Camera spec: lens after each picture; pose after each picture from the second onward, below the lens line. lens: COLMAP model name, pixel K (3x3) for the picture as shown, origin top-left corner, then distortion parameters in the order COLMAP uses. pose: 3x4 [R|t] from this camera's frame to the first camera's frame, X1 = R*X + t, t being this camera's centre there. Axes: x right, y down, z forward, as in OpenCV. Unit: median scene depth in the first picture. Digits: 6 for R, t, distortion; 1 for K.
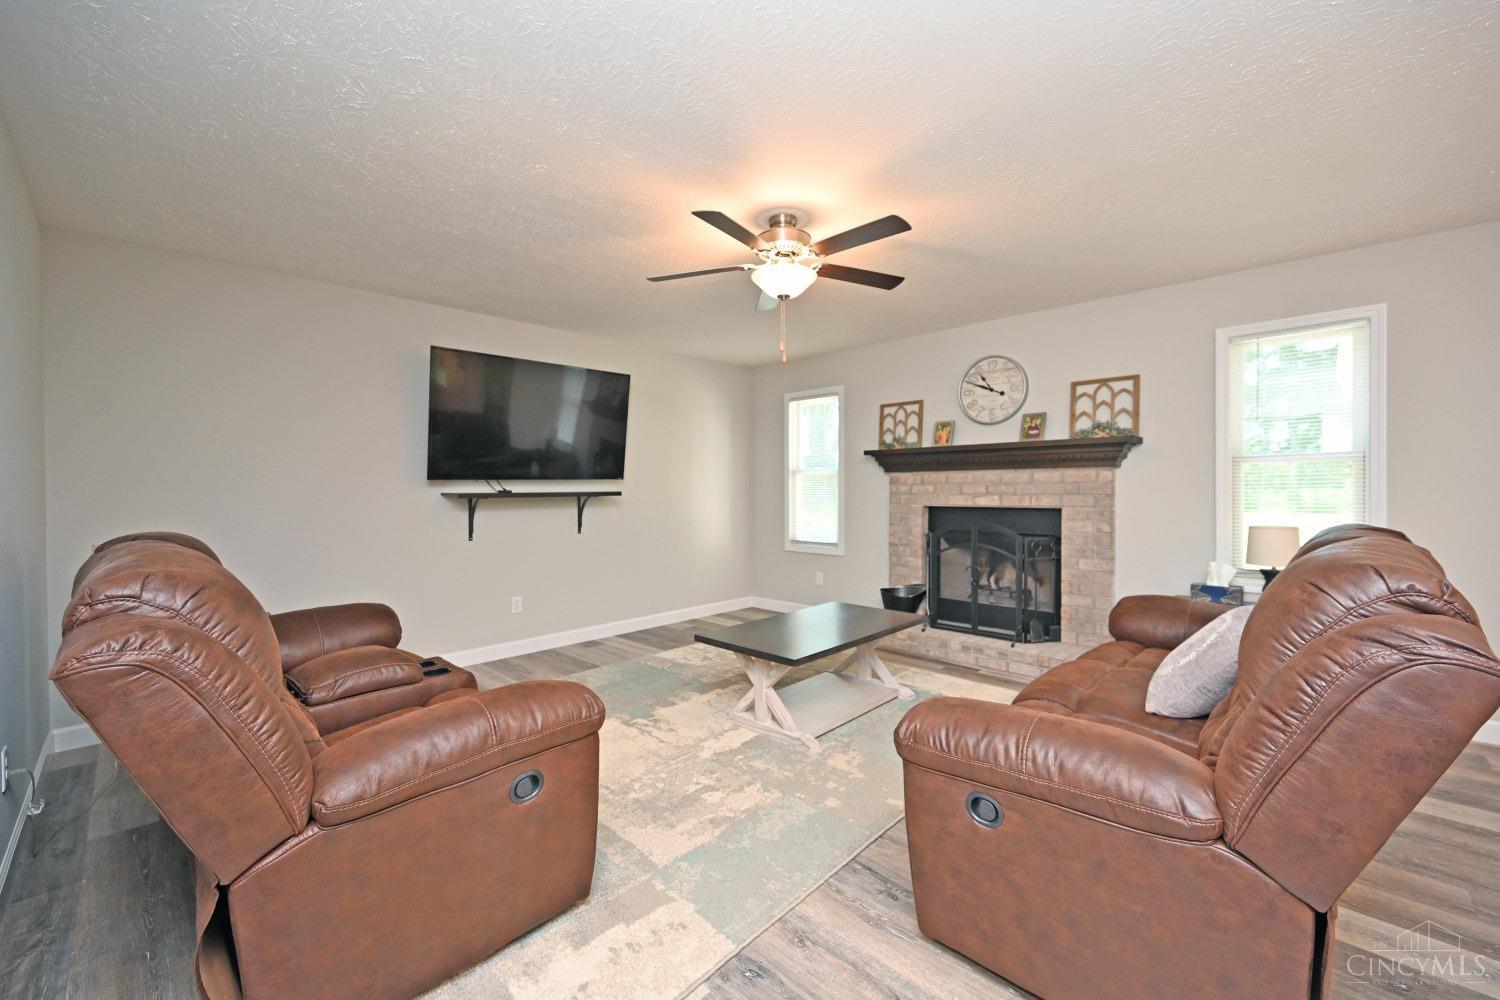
lens RADIAL K [[589.4, 0, 746.8], [0, 589.4, 496.9], [0, 0, 1]] dist [-0.001649, -0.000483]
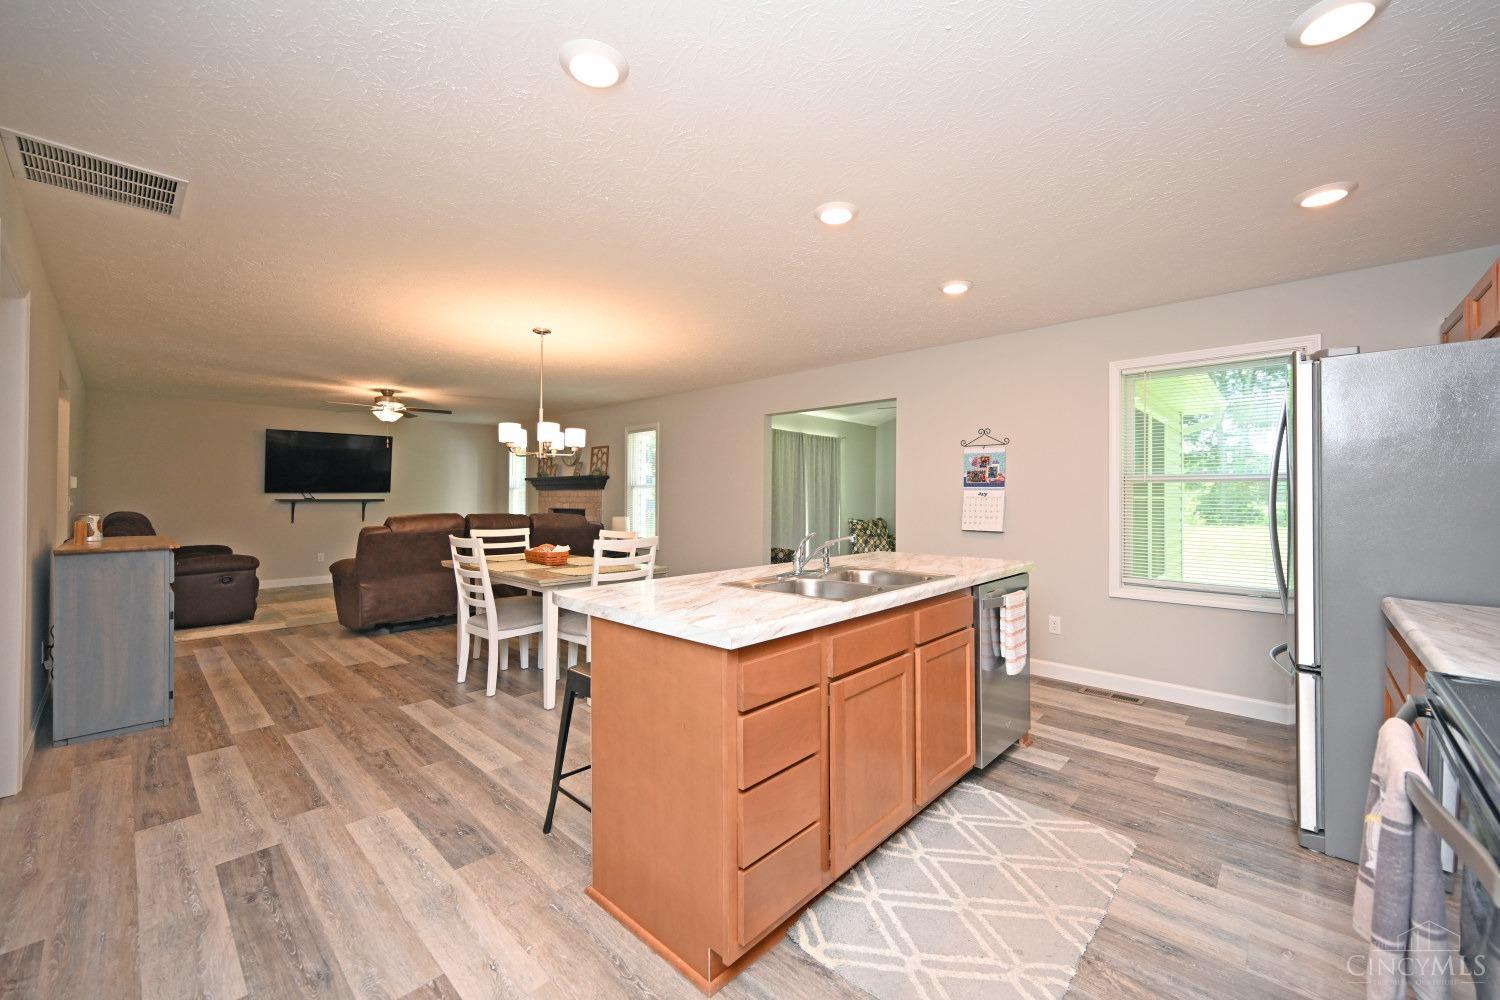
lens RADIAL K [[589.4, 0, 753.7], [0, 589.4, 501.5], [0, 0, 1]] dist [-0.001649, -0.000483]
pose [[0.999871, 0.009635, 0.012887, 1.086794], [-0.009488, 0.999890, -0.011398, 0.010508], [-0.012995, 0.011274, 0.999852, -1.042874]]
